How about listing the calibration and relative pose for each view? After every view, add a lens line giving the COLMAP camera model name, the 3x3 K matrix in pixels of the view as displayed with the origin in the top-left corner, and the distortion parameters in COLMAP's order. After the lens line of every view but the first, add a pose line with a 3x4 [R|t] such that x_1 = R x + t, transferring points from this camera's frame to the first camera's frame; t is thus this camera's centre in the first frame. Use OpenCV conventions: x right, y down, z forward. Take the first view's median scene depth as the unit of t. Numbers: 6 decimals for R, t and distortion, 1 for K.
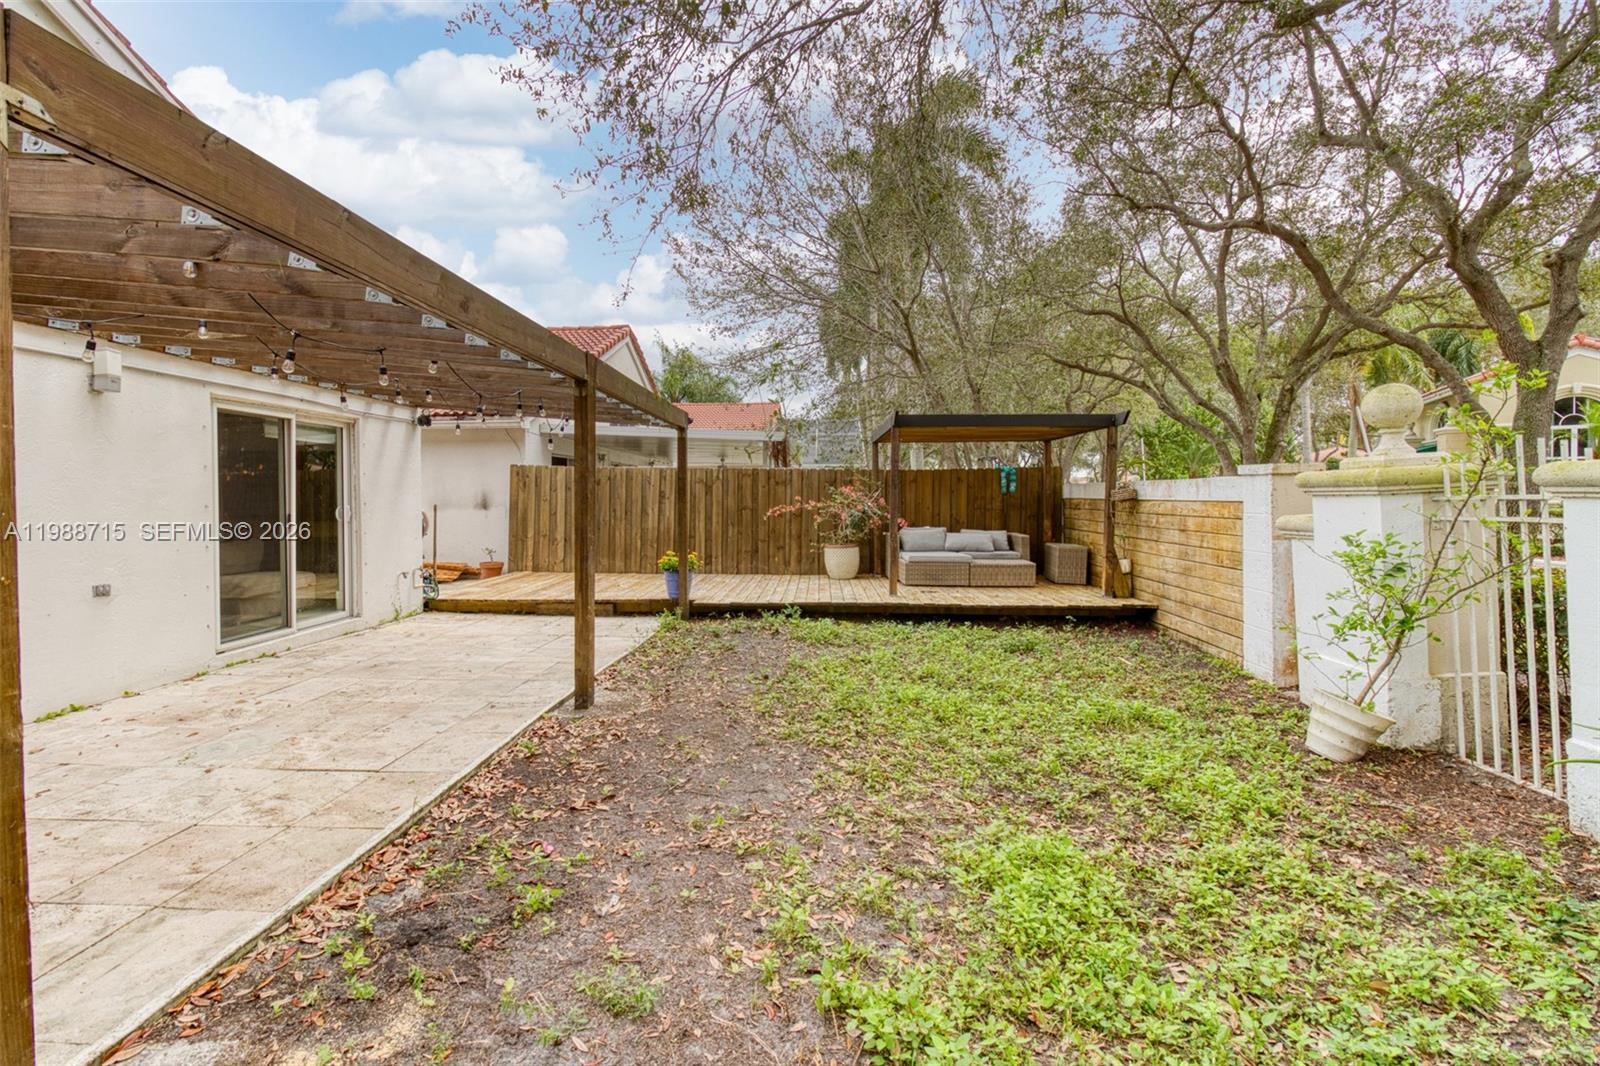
lens RADIAL K [[756.6, 0, 798.1], [0, 756.6, 506.4], [0, 0, 1]] dist [0.012313, -0.000585]
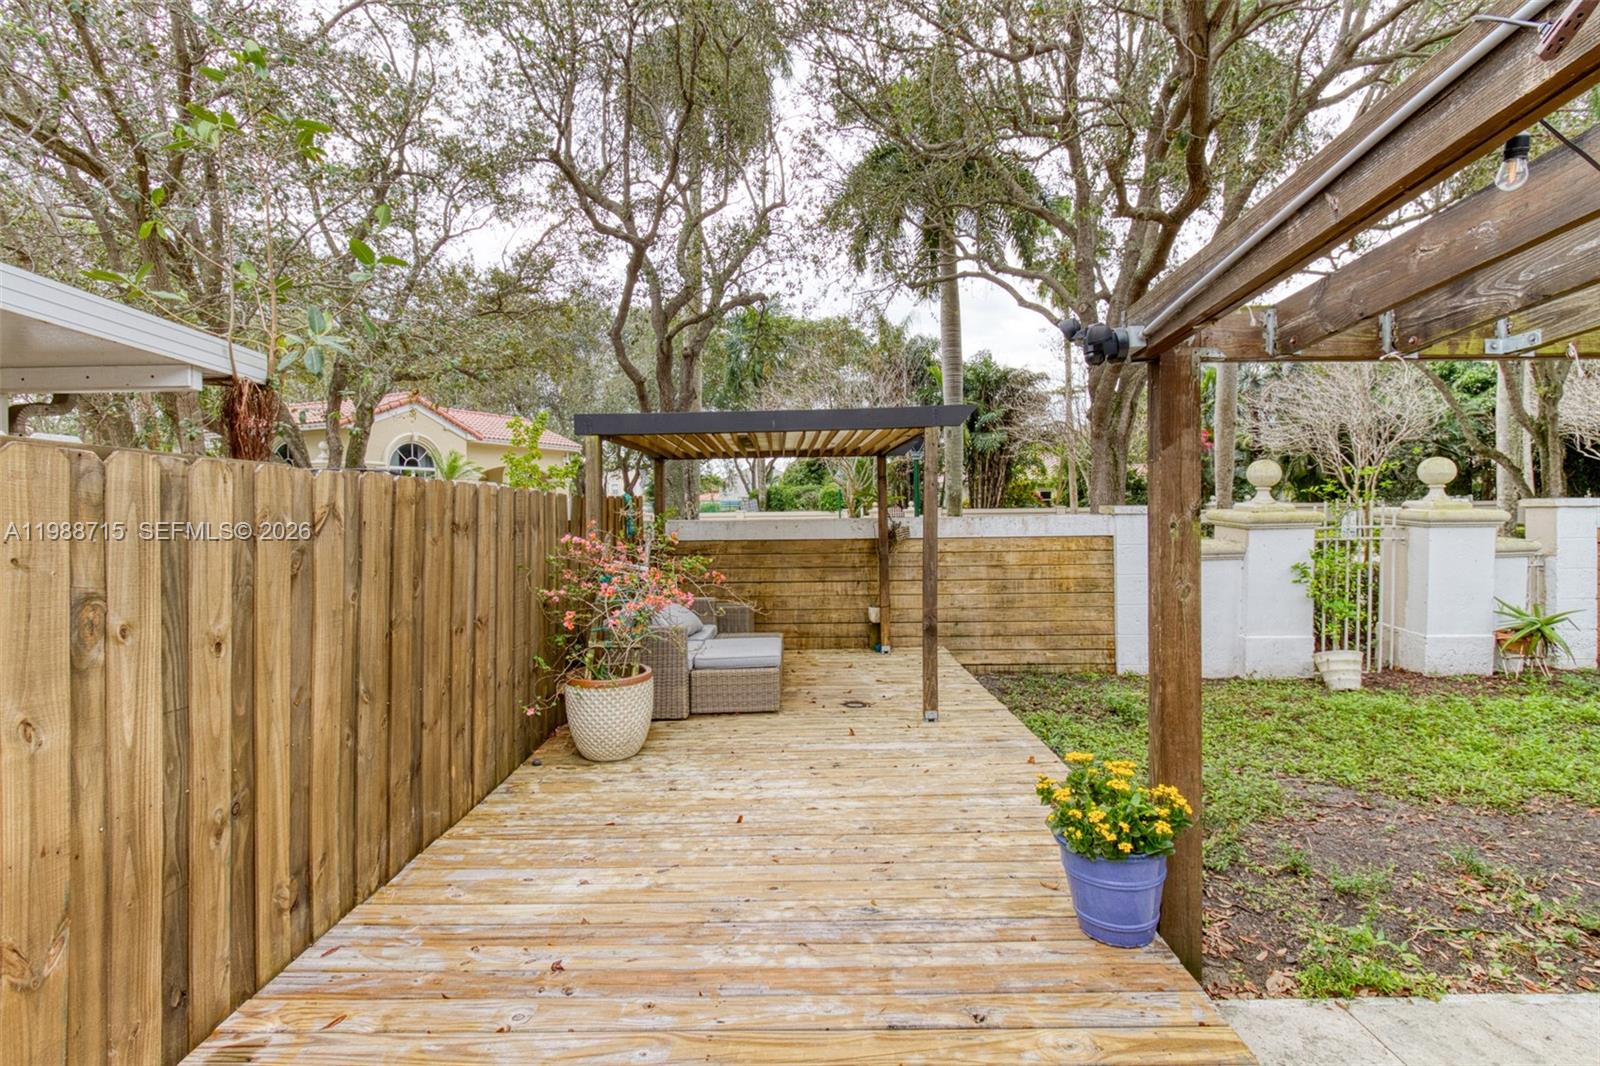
lens RADIAL K [[739.0, 0, 831.1], [0, 739.0, 508.6], [0, 0, 1]] dist [0.018125, -0.012898]
pose [[-0.019700, 0.010405, 0.999752, -0.439427], [0.031312, 0.999462, -0.009785, -0.039001], [-0.999316, 0.031111, -0.020015, 1.108560]]
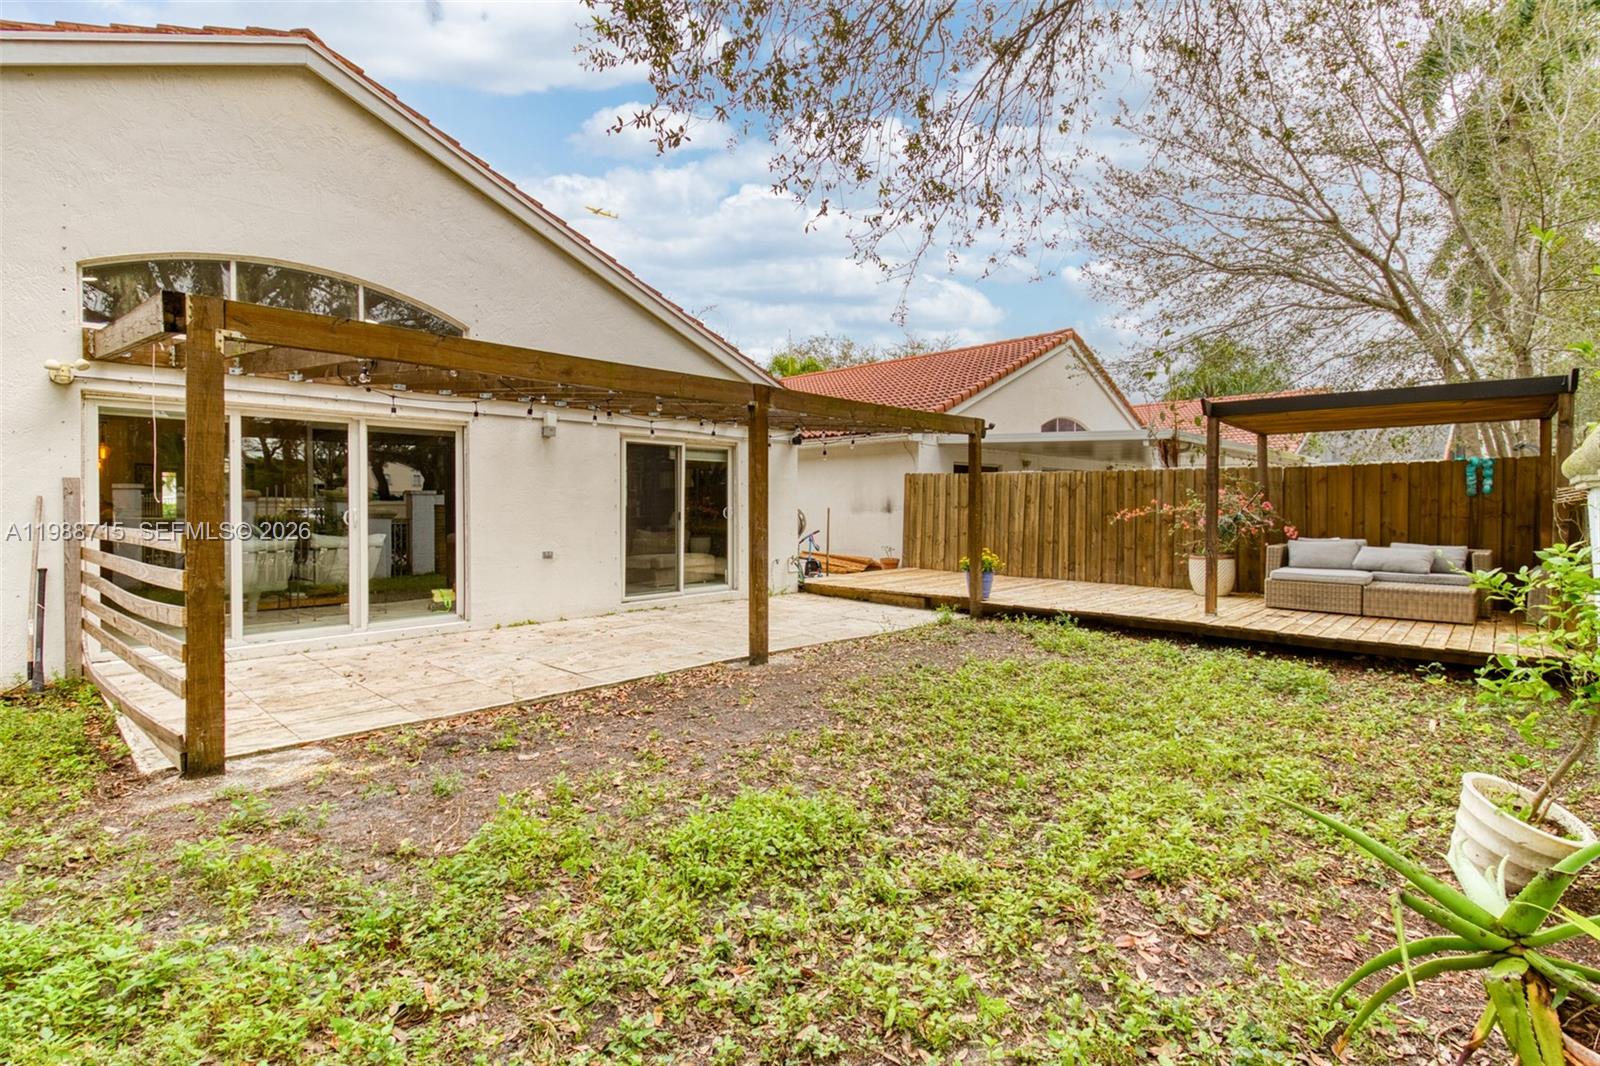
lens RADIAL K [[756.6, 0, 798.1], [0, 756.6, 506.4], [0, 0, 1]] dist [0.012313, -0.000585]
pose [[0.763042, 0.001852, -0.646346, 0.327375], [-0.008466, 0.999939, -0.007130, 0.005720], [0.646294, 0.010912, 0.763011, 0.046577]]
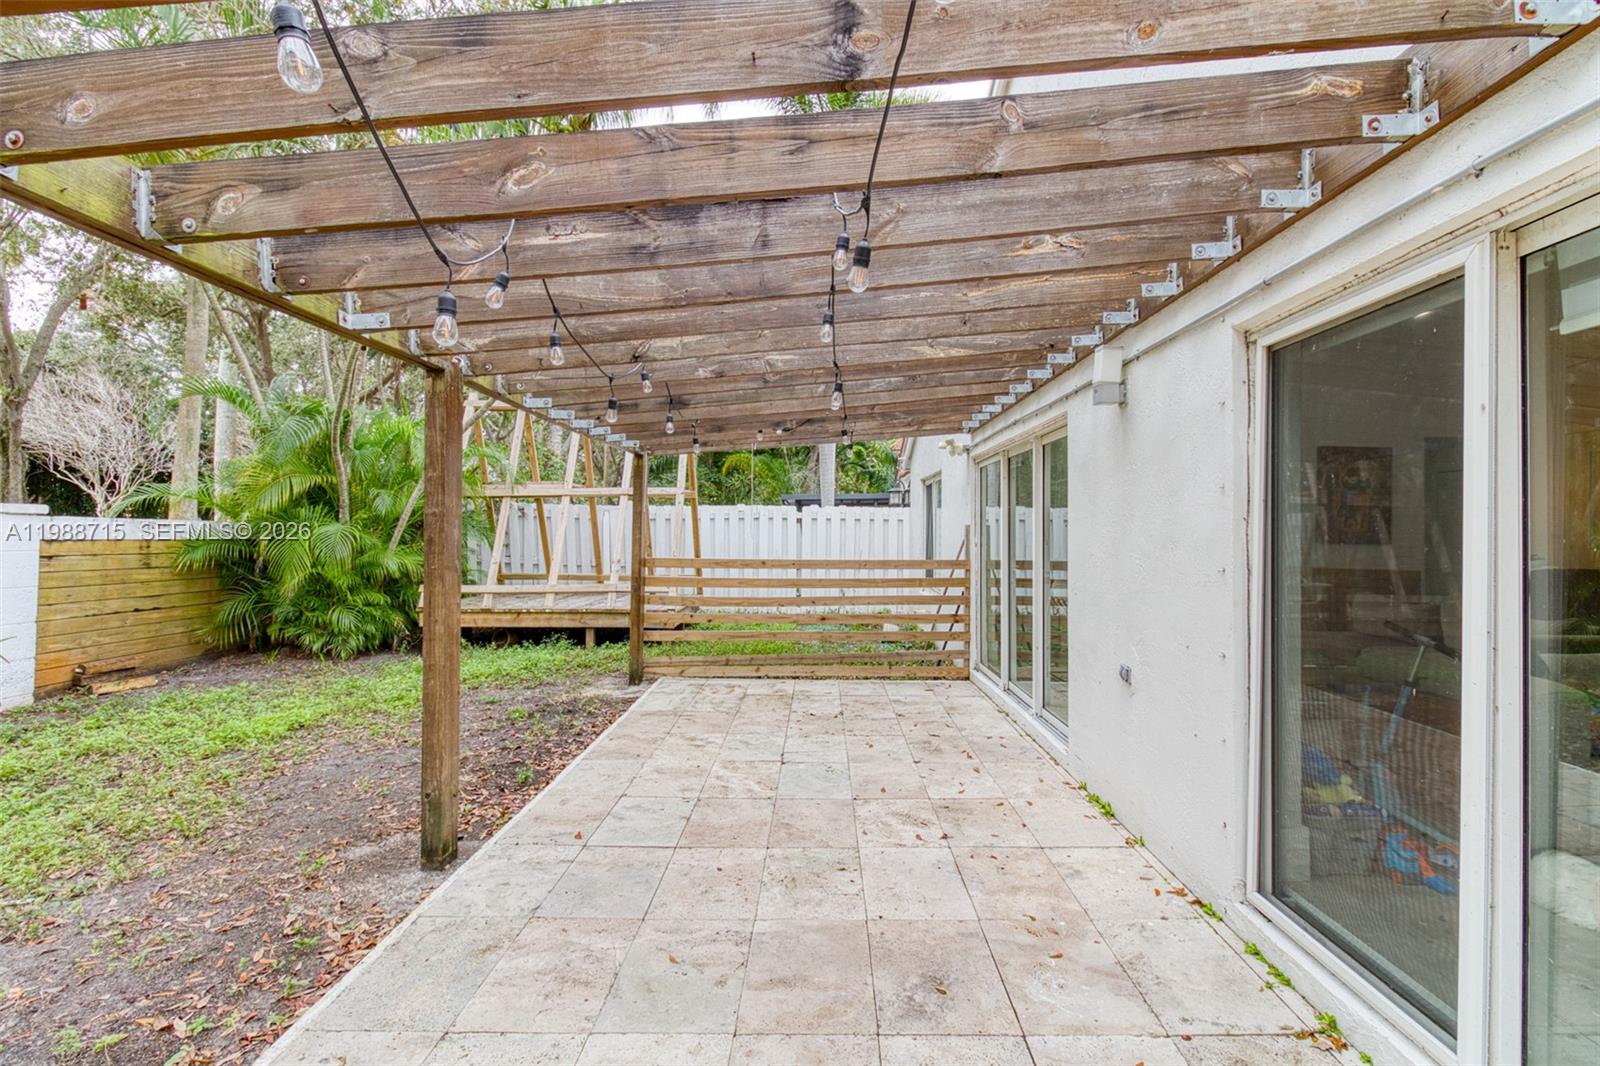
lens RADIAL K [[752.1, 0, 792.6], [0, 752.1, 536.3], [0, 0, 1]] dist [0.020624, -0.012121]
pose [[-0.999979, -0.003741, -0.005246, -0.333839], [-0.003843, 0.999803, 0.019494, -0.015794], [0.005172, 0.019514, -0.999796, 0.949772]]
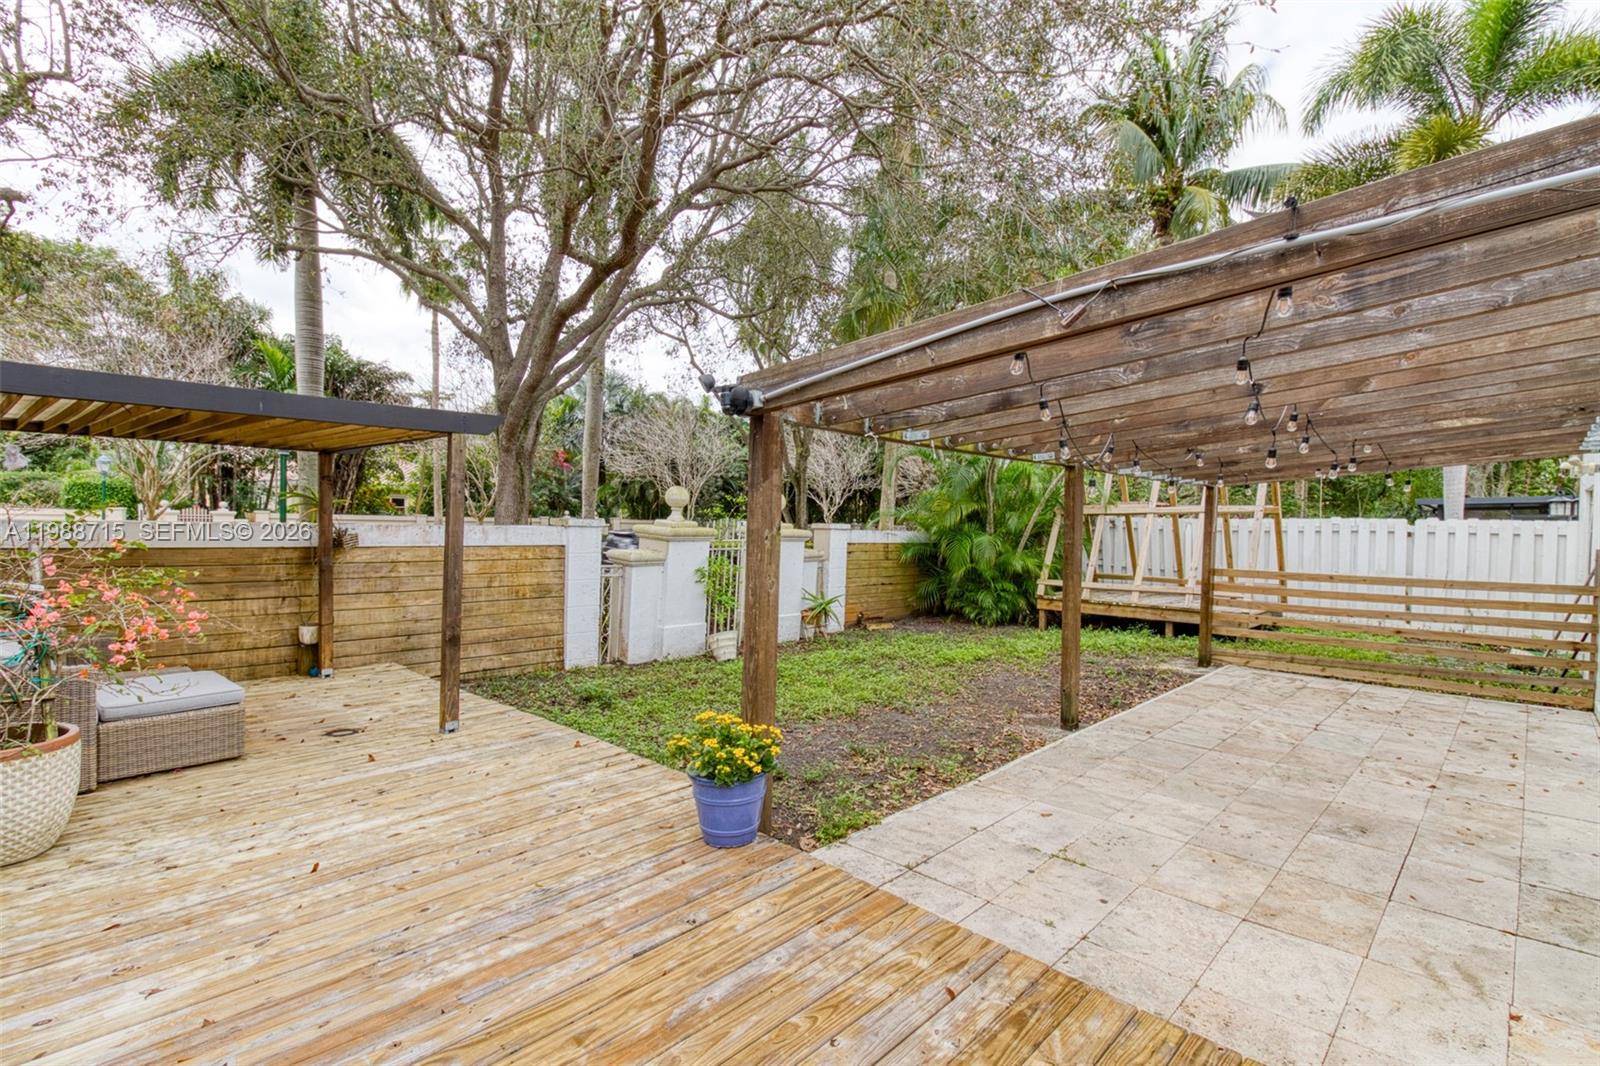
lens RADIAL K [[712.6, 0, 795.9], [0, 712.6, 536.7], [0, 0, 1]] dist [0.018088, -0.012041]
pose [[-0.729116, -0.020191, 0.684093, -0.429274], [-0.003978, 0.999673, 0.025266, -0.041512], [-0.684379, 0.015701, -0.728957, 1.237251]]
